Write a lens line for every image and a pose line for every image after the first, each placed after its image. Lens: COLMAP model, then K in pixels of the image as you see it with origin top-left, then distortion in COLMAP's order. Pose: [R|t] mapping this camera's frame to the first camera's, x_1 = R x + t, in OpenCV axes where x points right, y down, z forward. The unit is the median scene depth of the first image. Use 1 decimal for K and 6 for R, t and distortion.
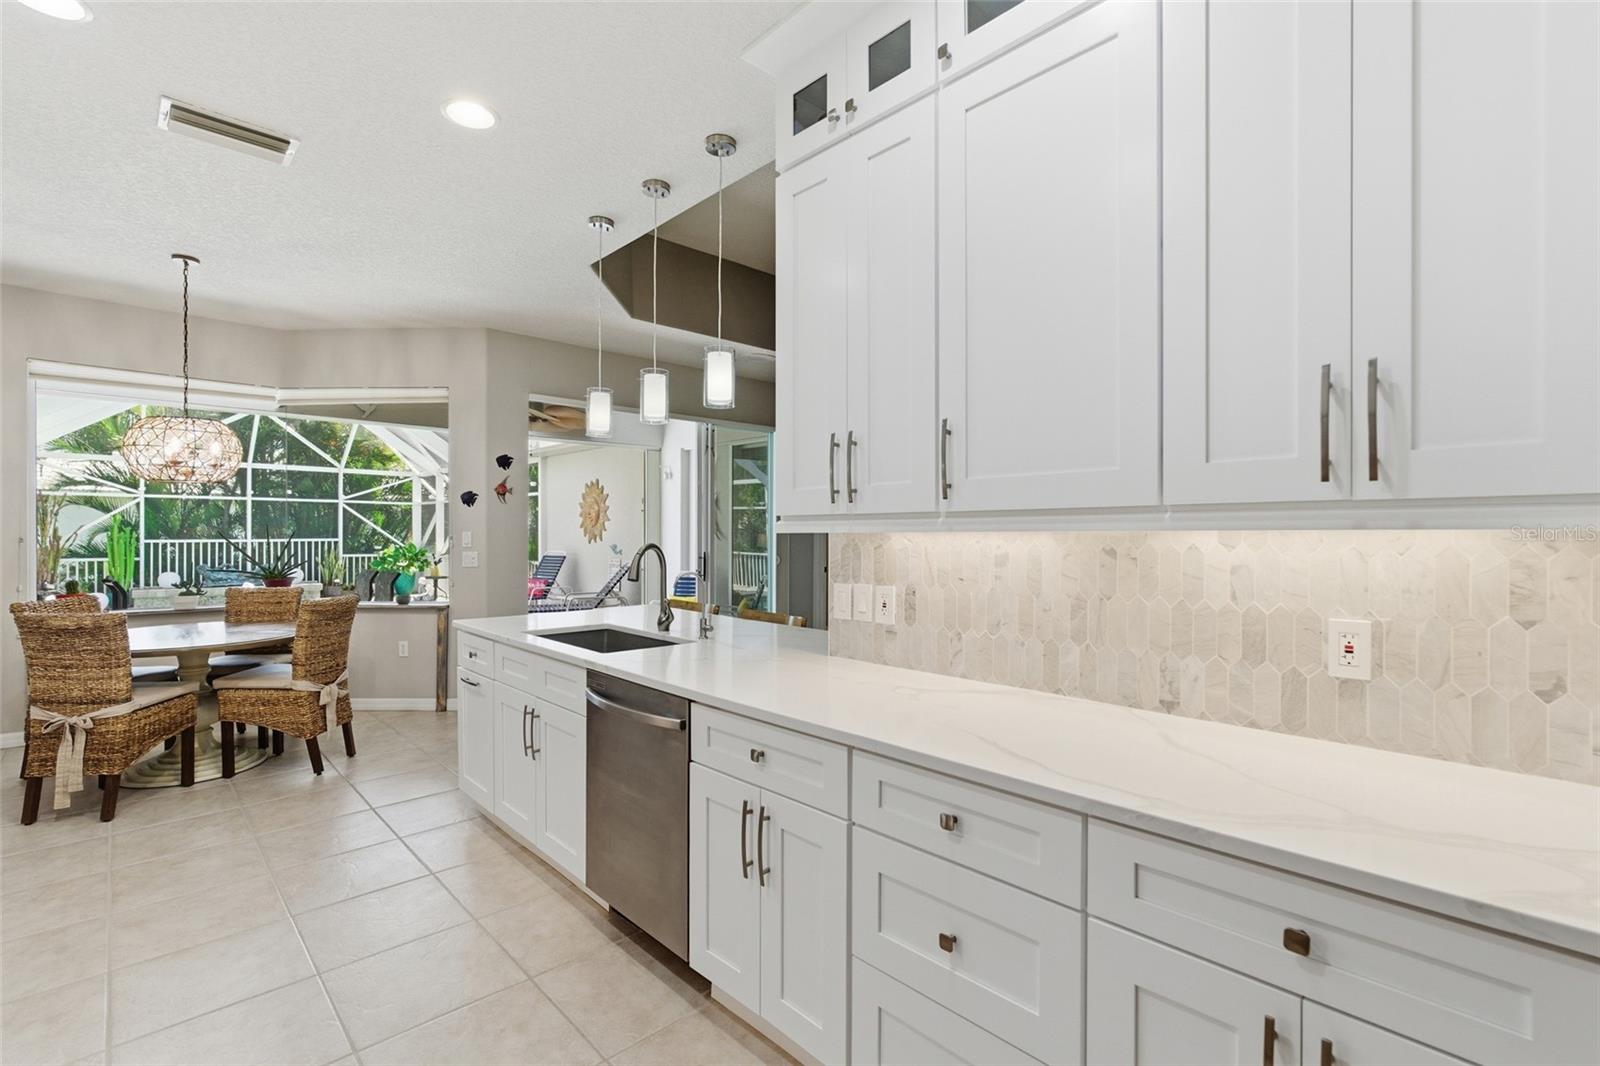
lens RADIAL K [[729.9, 0, 804.5], [0, 729.9, 537.2], [0, 0, 1]] dist [0.000677, 0.000567]
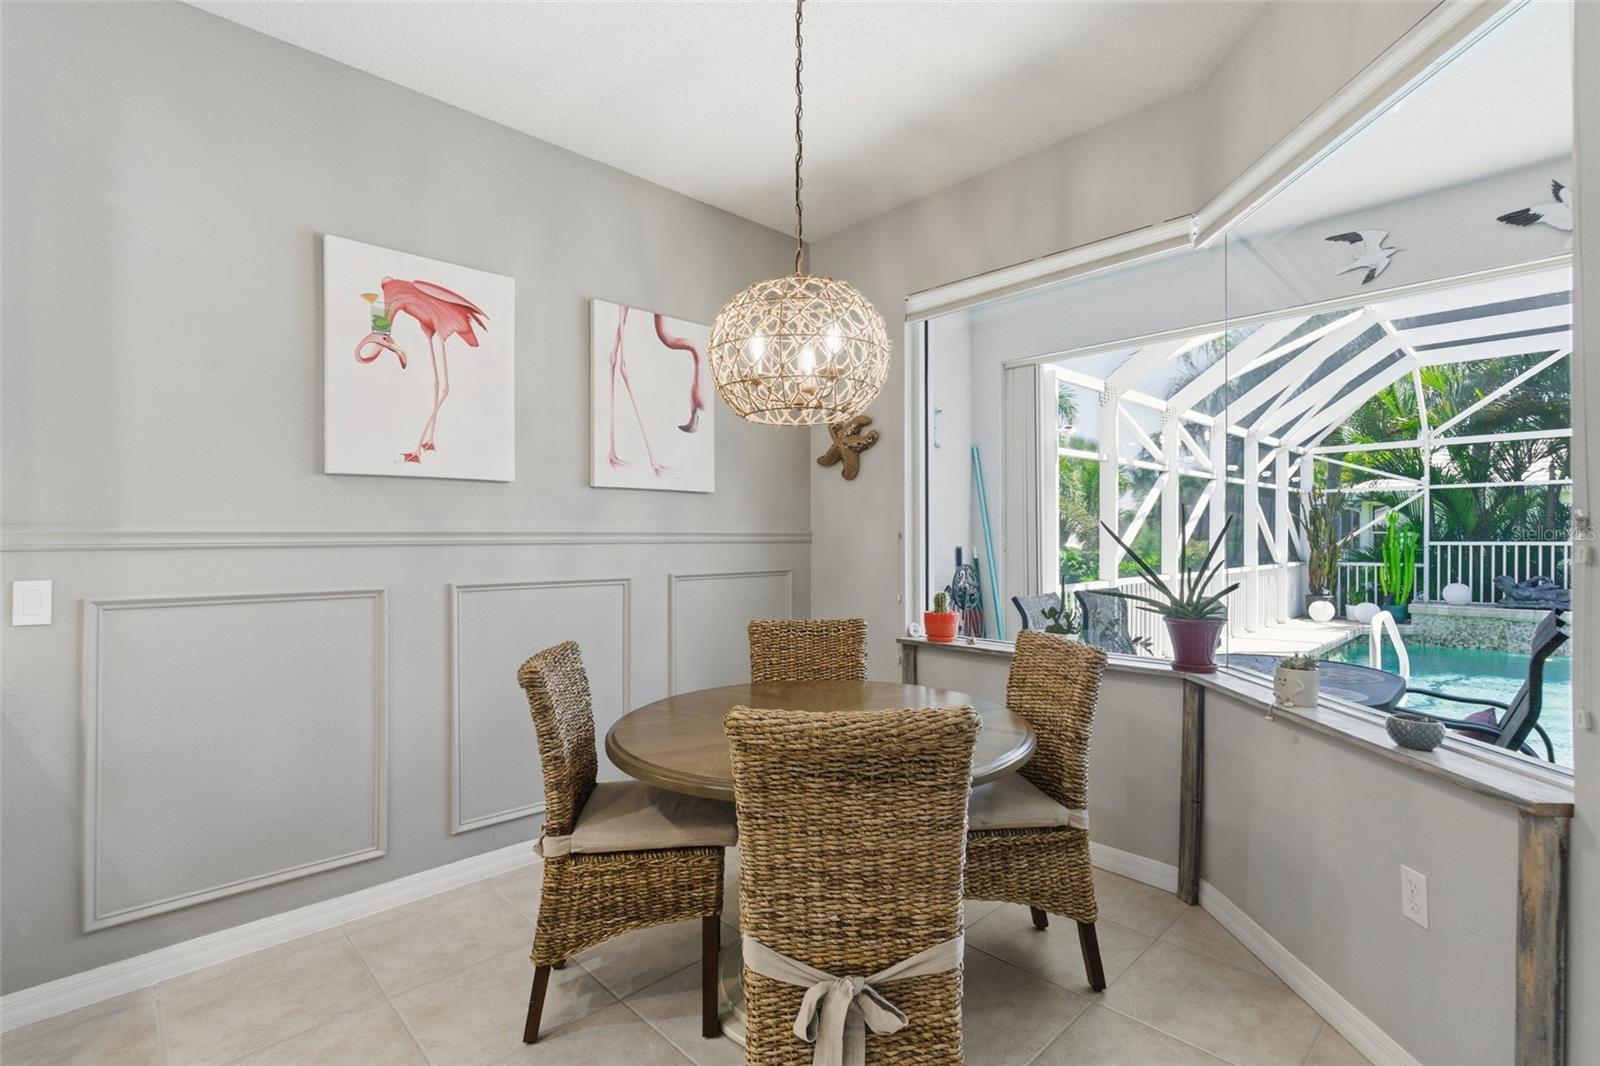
lens RADIAL K [[738.0, 0, 798.4], [0, 738.0, 543.0], [0, 0, 1]] dist [-0.003062, -0.000296]
pose [[0.006069, 0.004834, -0.999970, -0.104991], [-0.002092, 0.999986, 0.004821, 0.002832], [0.999979, 0.002063, 0.006079, 0.313591]]
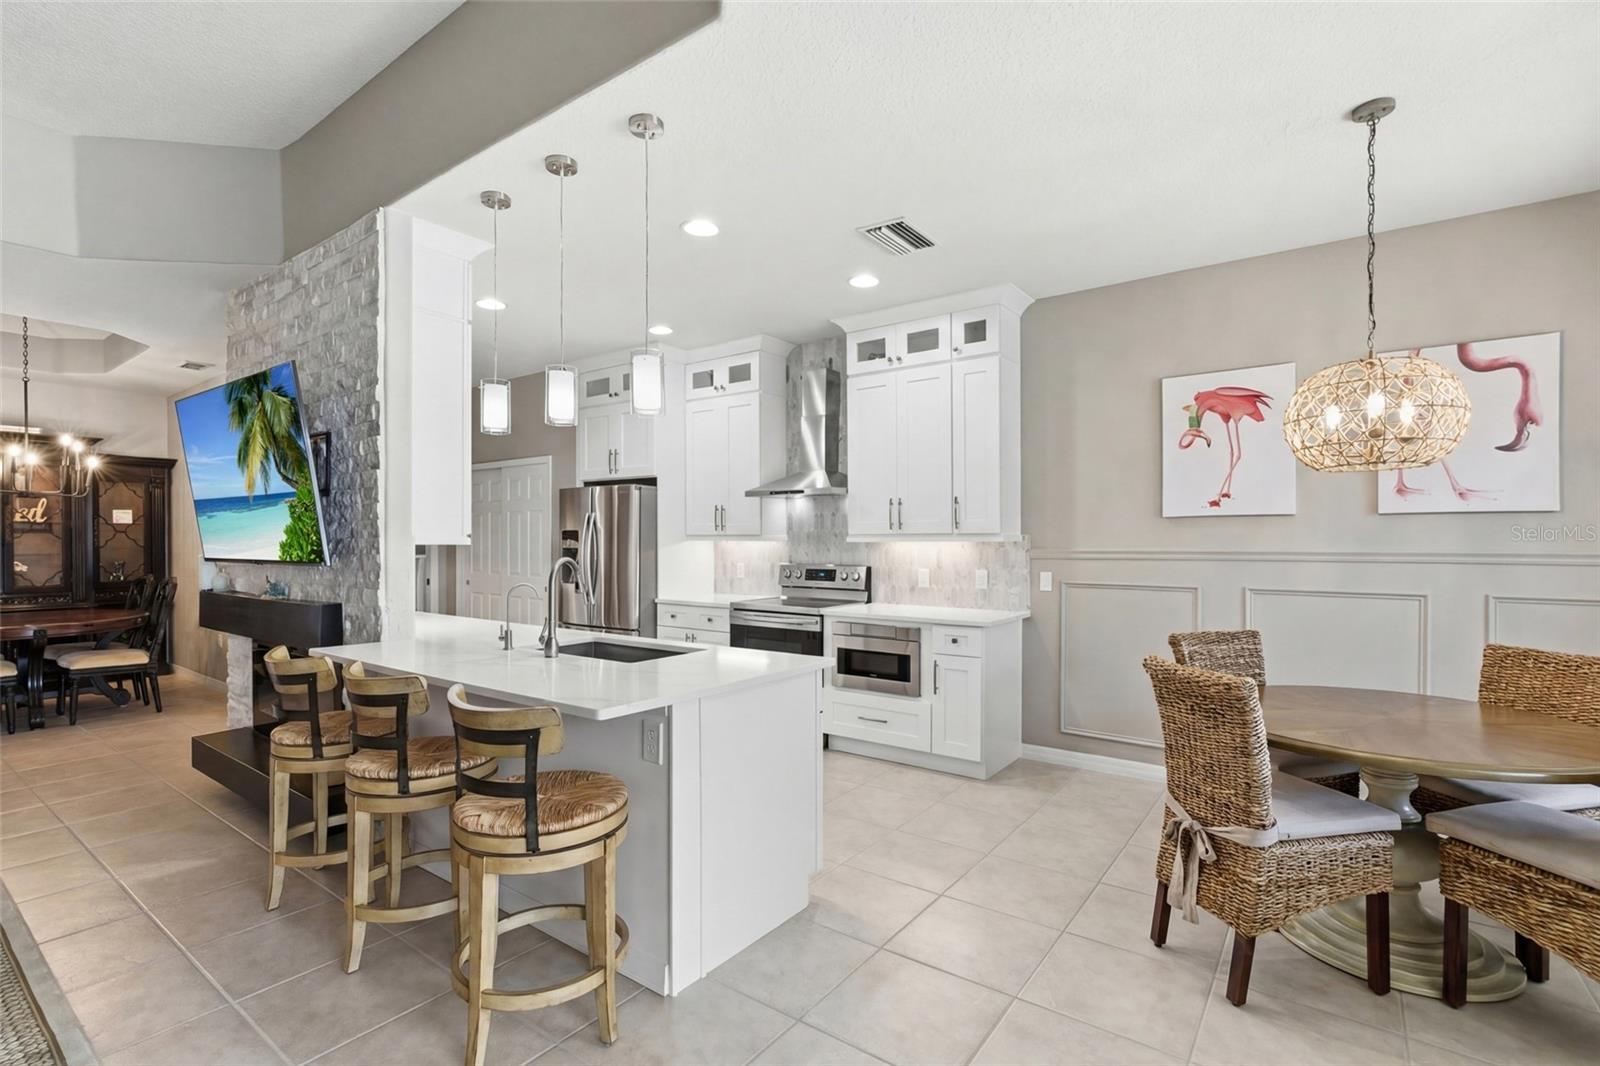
lens RADIAL K [[747.1, 0, 803.0], [0, 747.1, 536.7], [0, 0, 1]] dist [-0.002135, -0.000345]
pose [[-0.982708, 0.002463, -0.185146, -0.078058], [0.001108, 0.999972, 0.007421, -0.007658], [0.185159, 0.007087, -0.982683, 0.484329]]
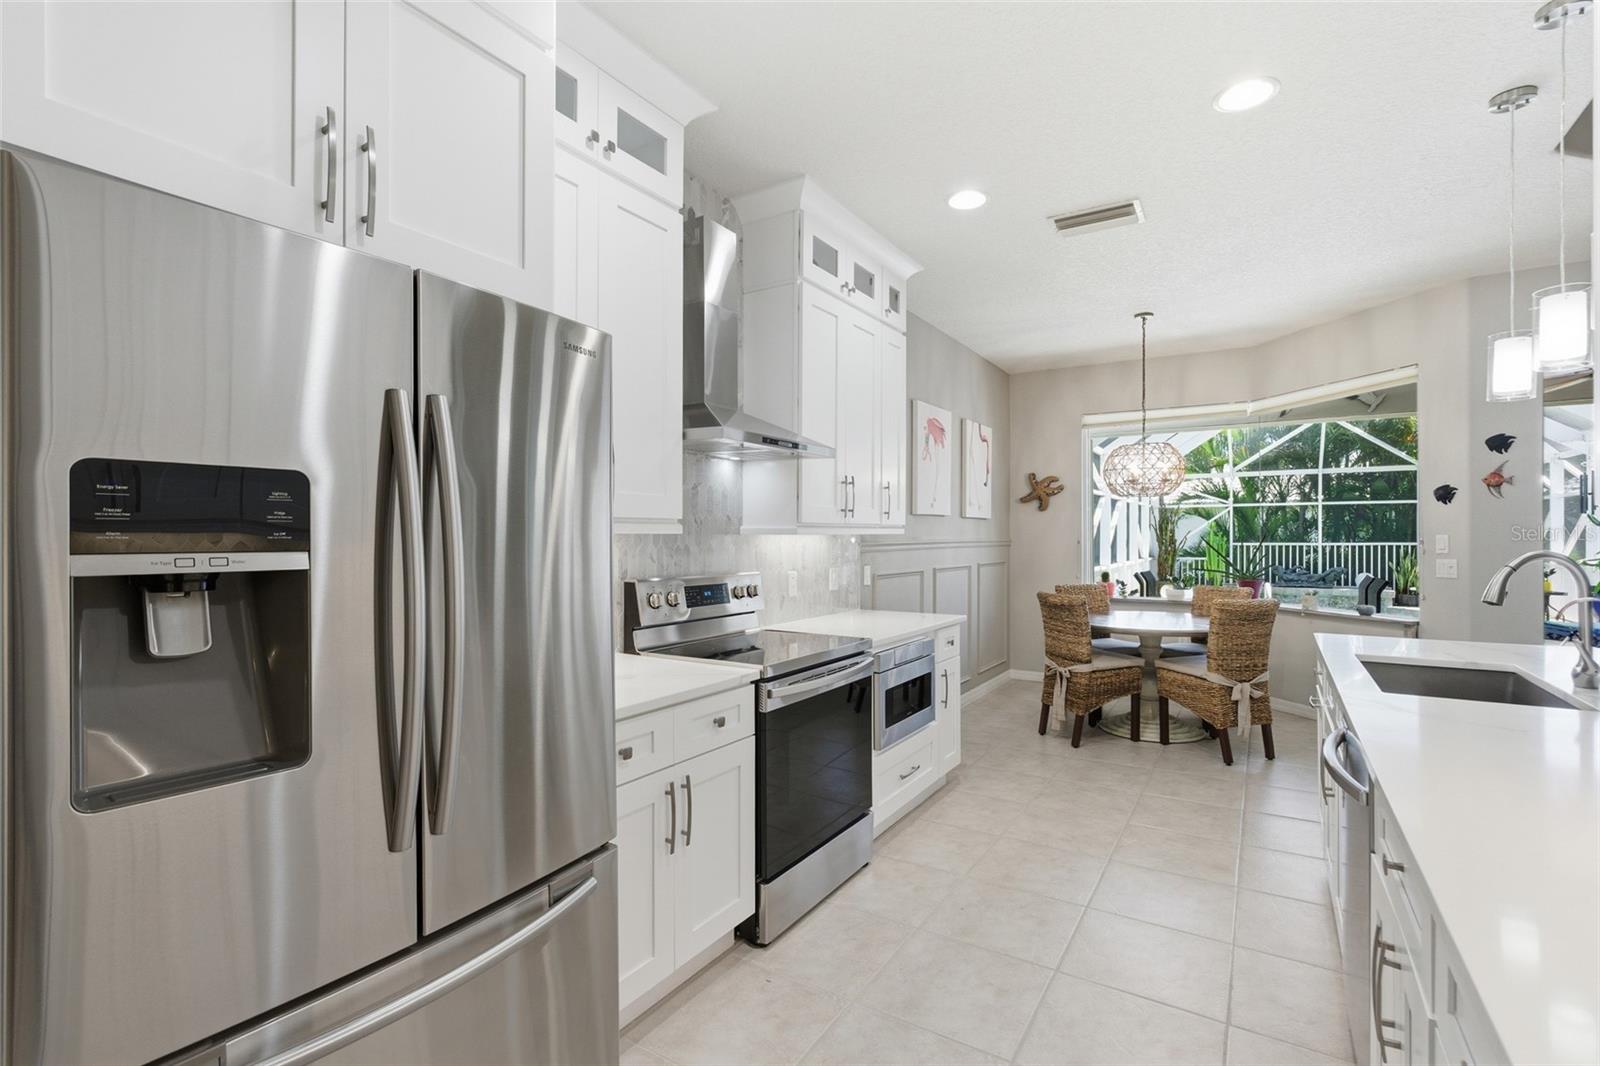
lens RADIAL K [[729.9, 0, 804.5], [0, 729.9, 537.2], [0, 0, 1]] dist [0.000677, 0.000567]
pose [[0.247423, -0.002161, -0.968905, 0.064976], [-0.002601, 0.999992, -0.002894, -0.000261], [0.968904, 0.003236, 0.247416, 0.043667]]
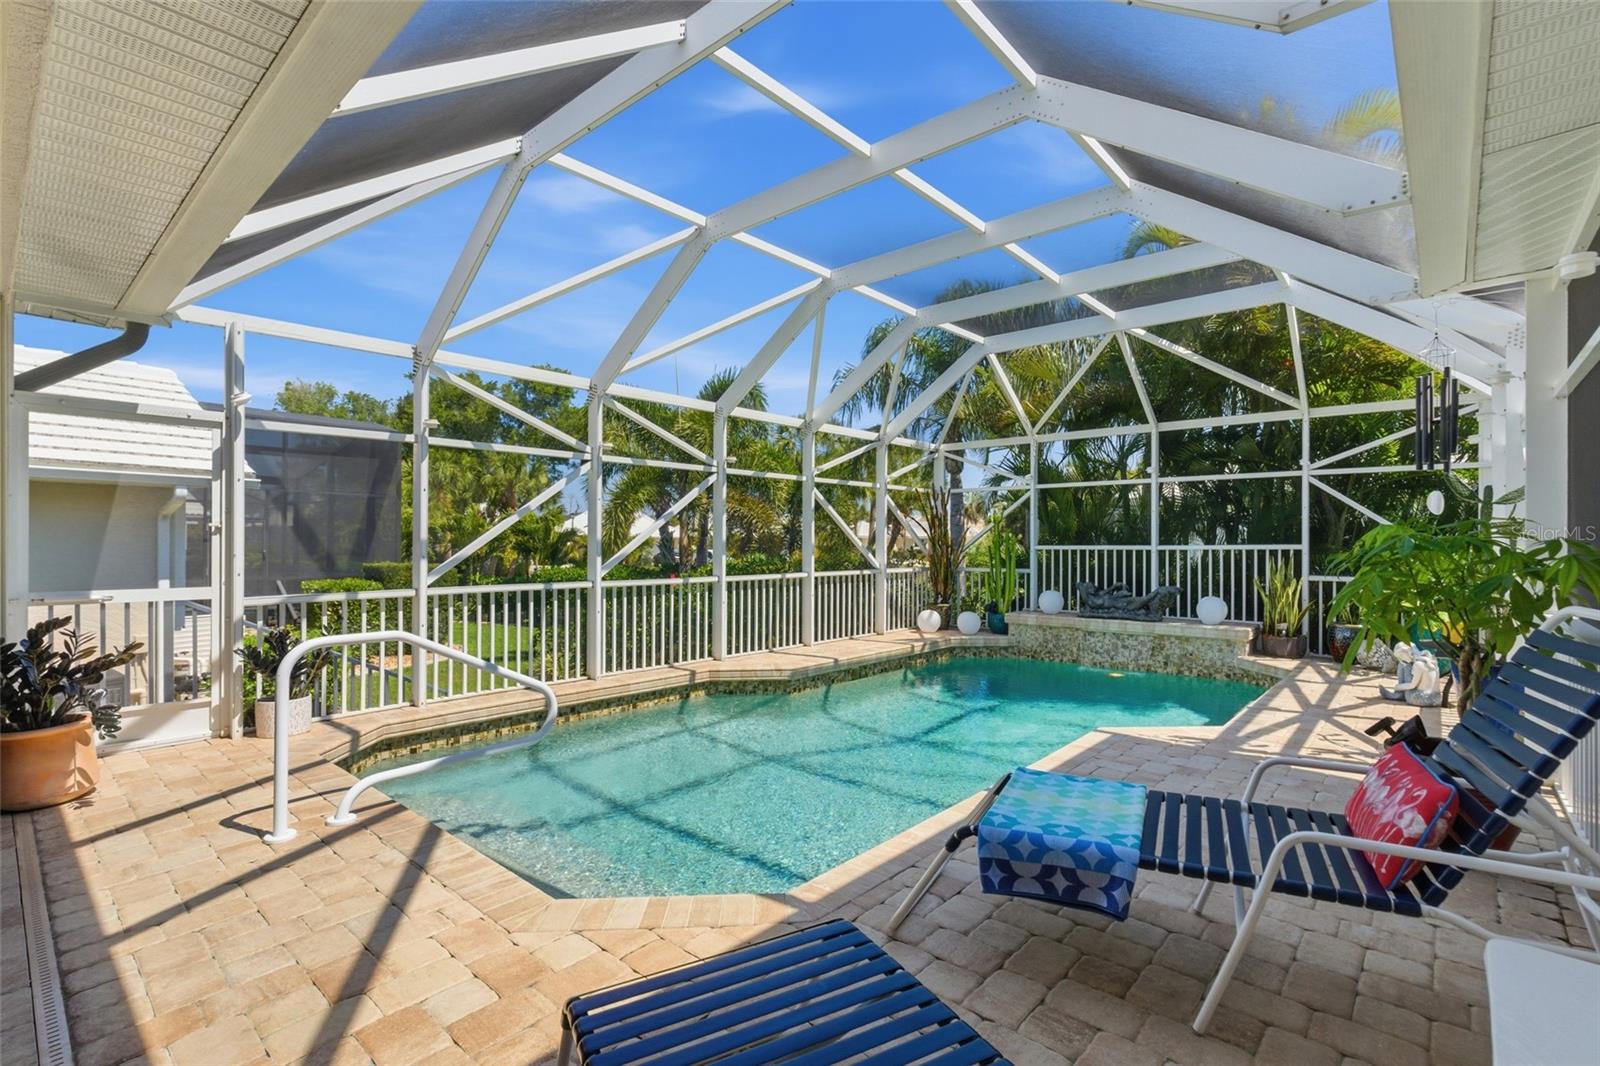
lens RADIAL K [[738.0, 0, 798.4], [0, 738.0, 543.0], [0, 0, 1]] dist [-0.003062, -0.000296]
pose [[0.089043, -0.004640, -0.996017, -0.176564], [-0.005294, 0.999973, -0.005132, 0.005796], [0.996014, 0.005730, 0.089016, 0.712520]]
